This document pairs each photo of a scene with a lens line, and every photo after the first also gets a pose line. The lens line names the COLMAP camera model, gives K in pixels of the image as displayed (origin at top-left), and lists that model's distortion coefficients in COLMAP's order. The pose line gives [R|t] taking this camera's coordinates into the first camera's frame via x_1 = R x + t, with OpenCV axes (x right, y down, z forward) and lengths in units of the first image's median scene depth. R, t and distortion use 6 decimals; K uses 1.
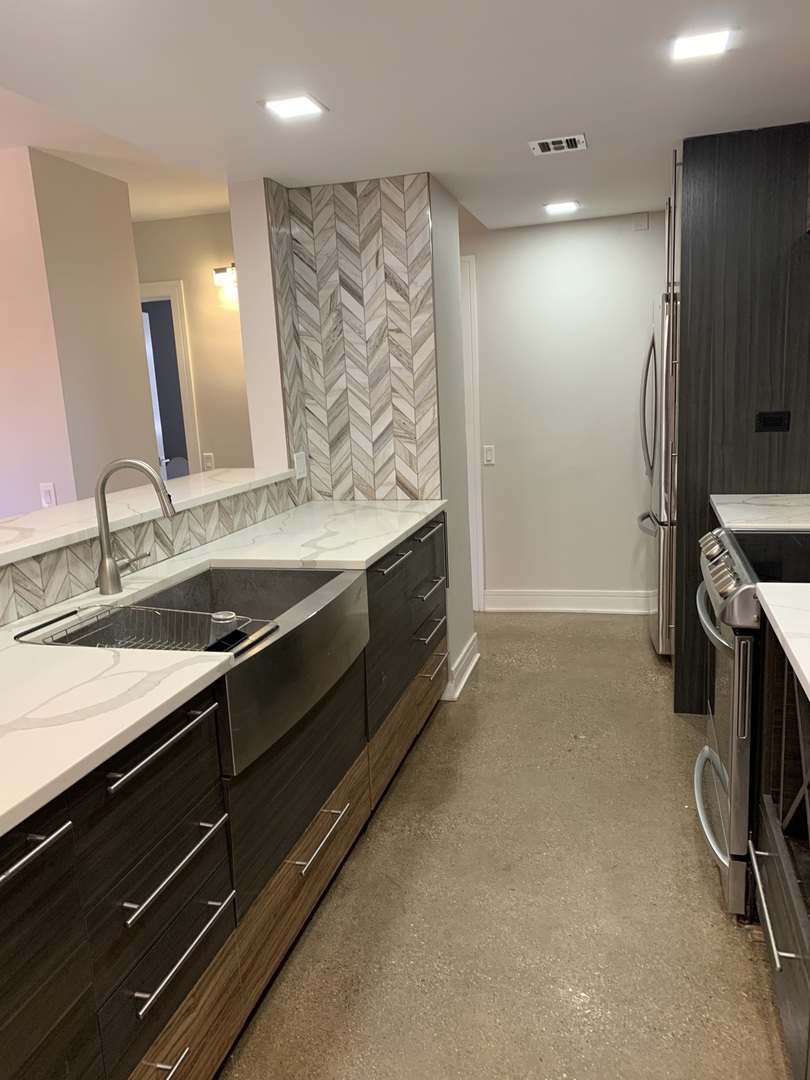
lens RADIAL K [[824.5, 0, 407.4], [0, 824.5, 549.0], [0, 0, 1]] dist [0.044234, -0.050104]
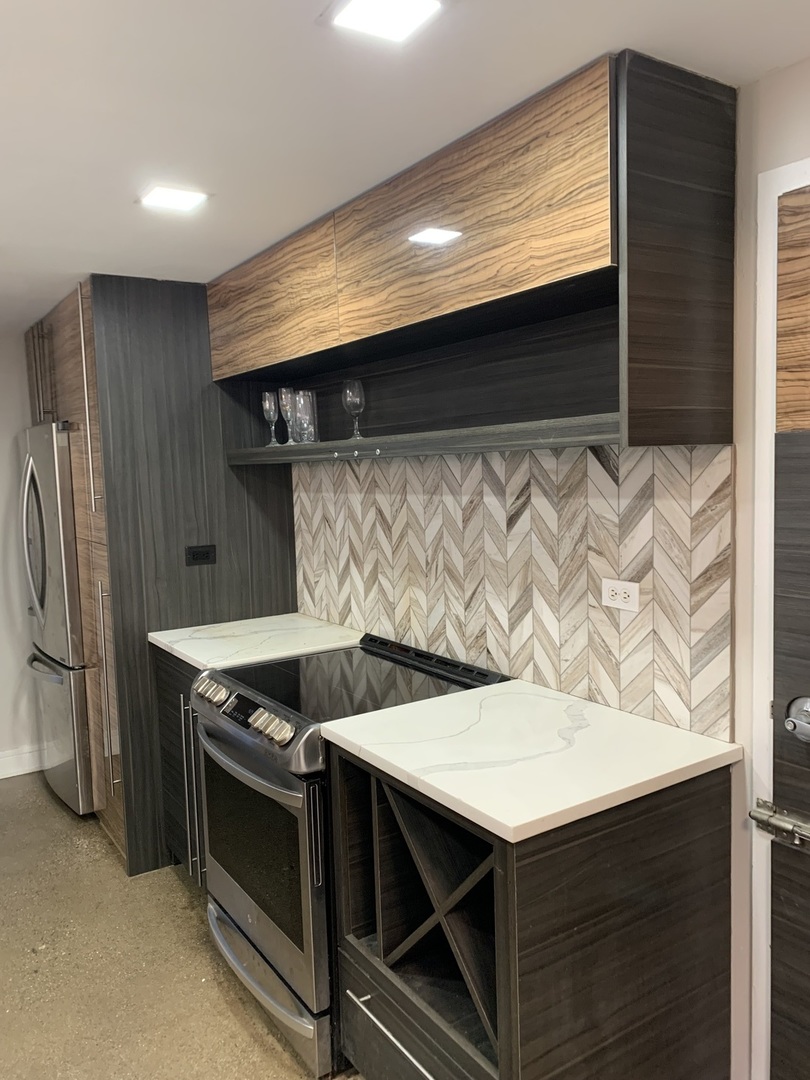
lens RADIAL K [[824.5, 0, 407.4], [0, 824.5, 539.6], [0, 0, 1]] dist [0.044234, -0.050104]
pose [[0.656815, -0.042838, 0.752834, -0.199440], [0.151979, 0.985417, -0.076522, -0.067797], [-0.738577, 0.164676, 0.653747, 0.169983]]
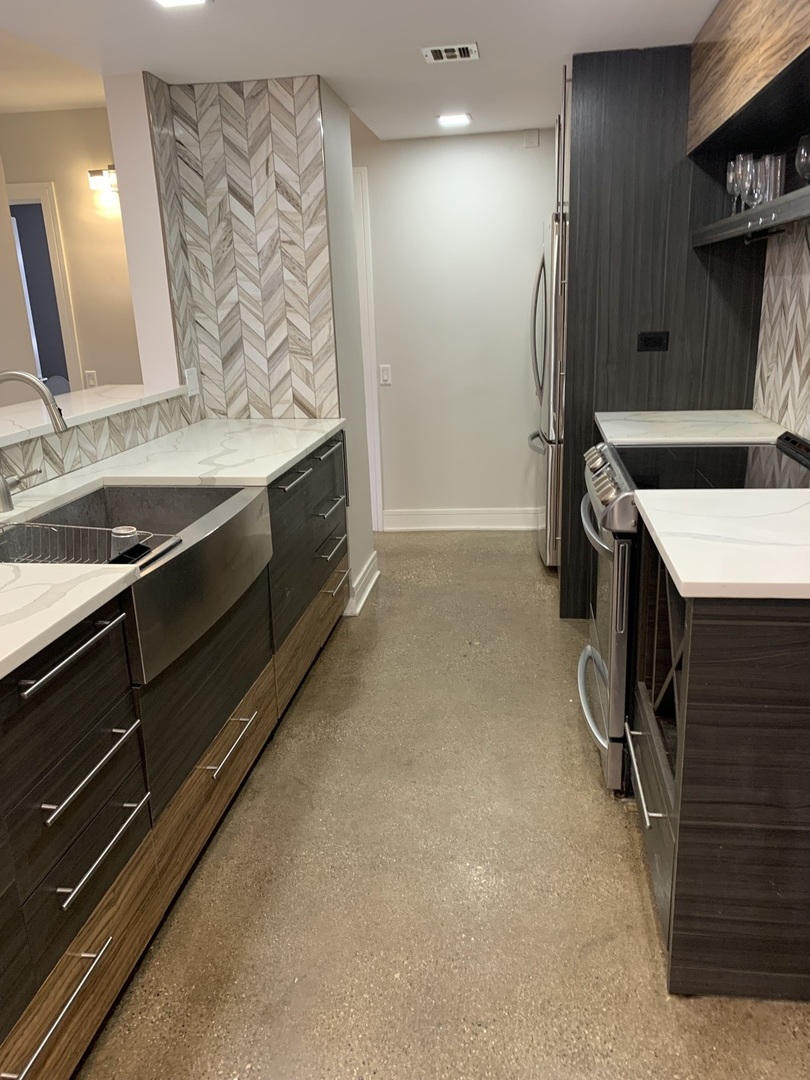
lens RADIAL K [[824.5, 0, 413.3], [0, 824.5, 547.4], [0, 0, 1]] dist [0.044234, -0.050104]
pose [[0.990929, -0.022604, 0.132473, -0.008188], [0.010831, 0.995979, 0.088924, 0.012268], [-0.133951, -0.086683, 0.987190, -0.025643]]
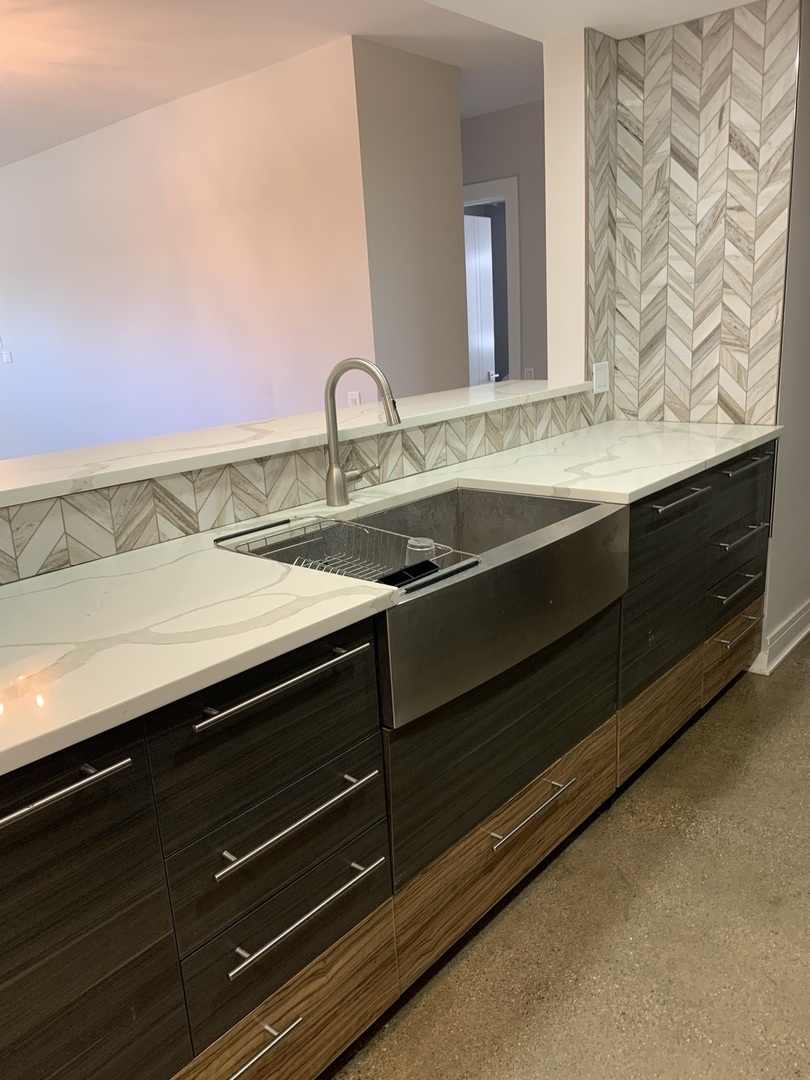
lens RADIAL K [[824.5, 0, 399.7], [0, 824.5, 549.3], [0, 0, 1]] dist [0.044234, -0.050104]
pose [[0.901630, 0.110611, -0.418125, 0.088015], [-0.071956, 0.991634, 0.107164, -0.001791], [0.426481, -0.066536, 0.902046, 0.160354]]
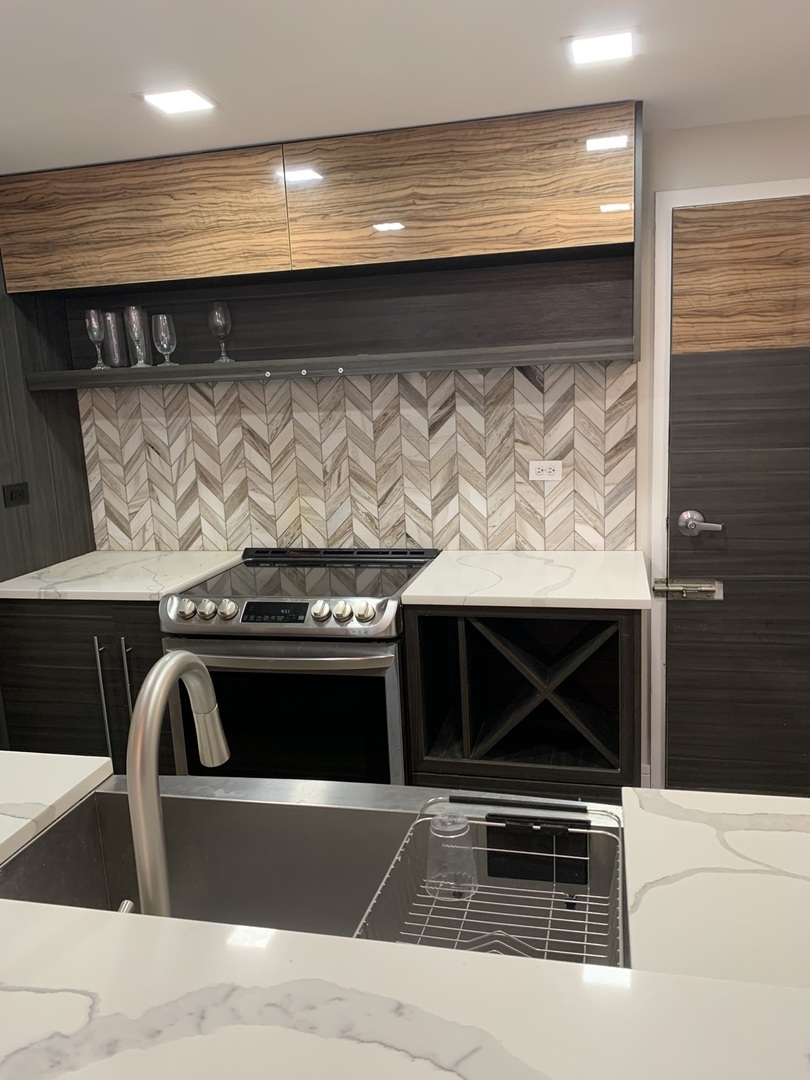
lens RADIAL K [[824.5, 0, 427.1], [0, 824.5, 542.4], [0, 0, 1]] dist [0.044234, -0.050104]
pose [[-0.046117, -0.139055, 0.989210, -0.590962], [0.246582, 0.958036, 0.146168, -0.154532], [-0.968024, 0.250663, -0.009893, 0.725767]]
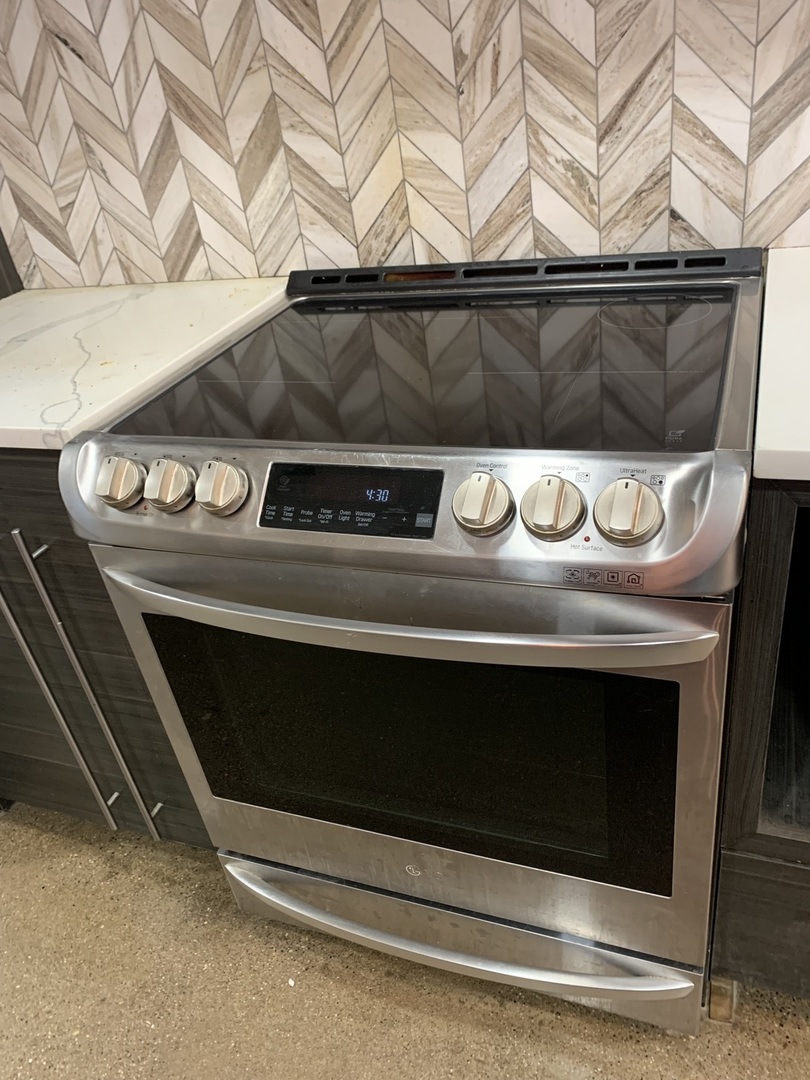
lens RADIAL K [[824.5, 0, 399.8], [0, 824.5, 549.7], [0, 0, 1]] dist [0.044234, -0.050104]
pose [[0.107670, -0.504457, 0.856697, 0.054085], [0.336401, 0.829364, 0.446083, -0.104228], [-0.935544, 0.240164, 0.258998, 0.806707]]
